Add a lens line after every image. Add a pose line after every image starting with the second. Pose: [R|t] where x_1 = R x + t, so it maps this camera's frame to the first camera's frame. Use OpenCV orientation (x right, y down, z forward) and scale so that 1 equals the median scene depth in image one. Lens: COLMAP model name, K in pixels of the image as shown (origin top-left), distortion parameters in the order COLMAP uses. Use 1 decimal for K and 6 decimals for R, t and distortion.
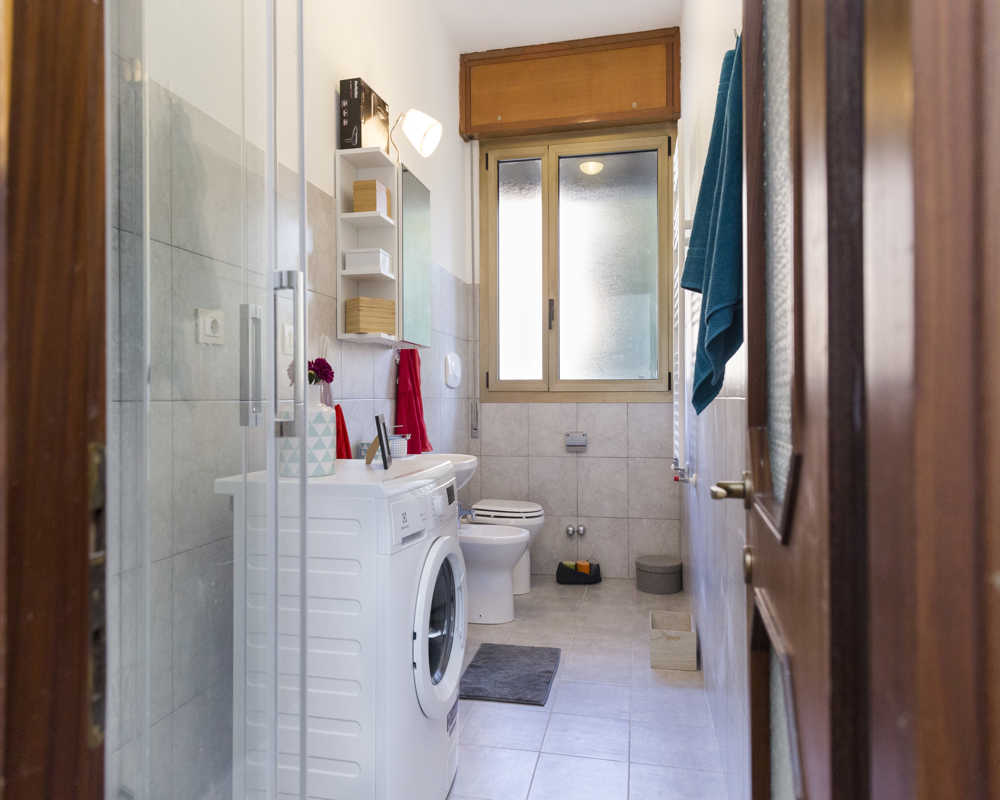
lens RADIAL K [[676.5, 0, 497.6], [0, 676.5, 369.1], [0, 0, 1]] dist [0.023627, -0.019382]
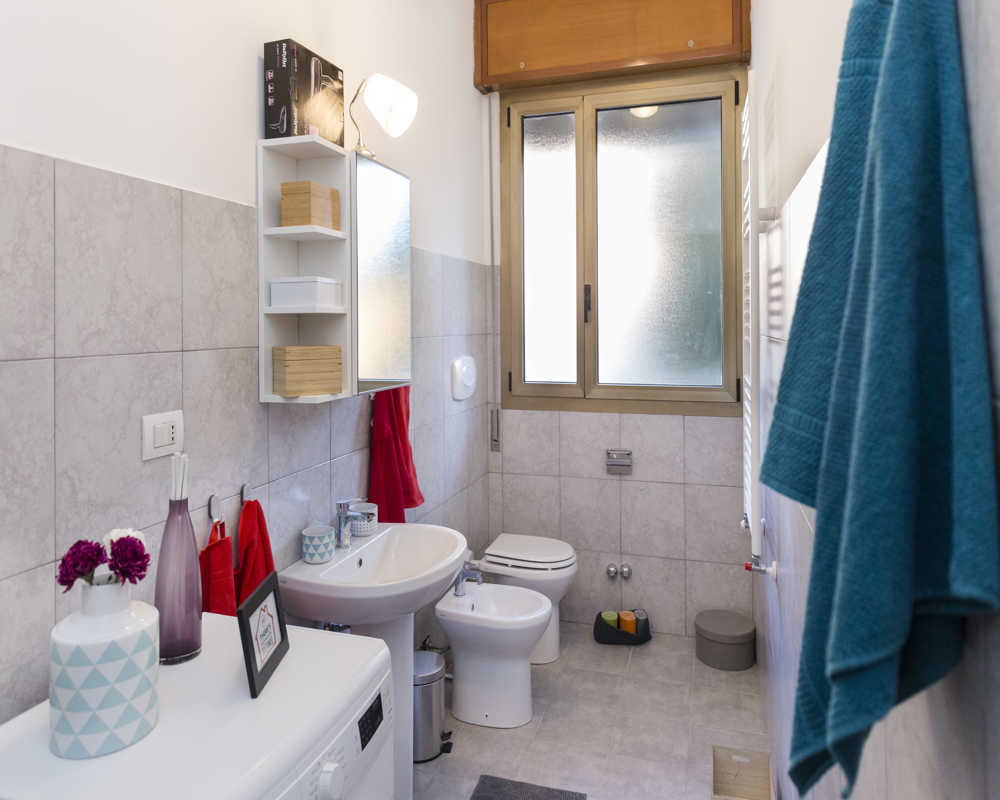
lens RADIAL K [[727.9, 0, 471.7], [0, 727.9, 318.4], [0, 0, 1]] dist [0.008402, -0.005107]
pose [[0.994770, -0.002631, -0.102105, 0.031936], [0.002273, 0.999991, -0.003621, -0.063127], [0.102113, 0.003370, 0.994767, 0.123560]]
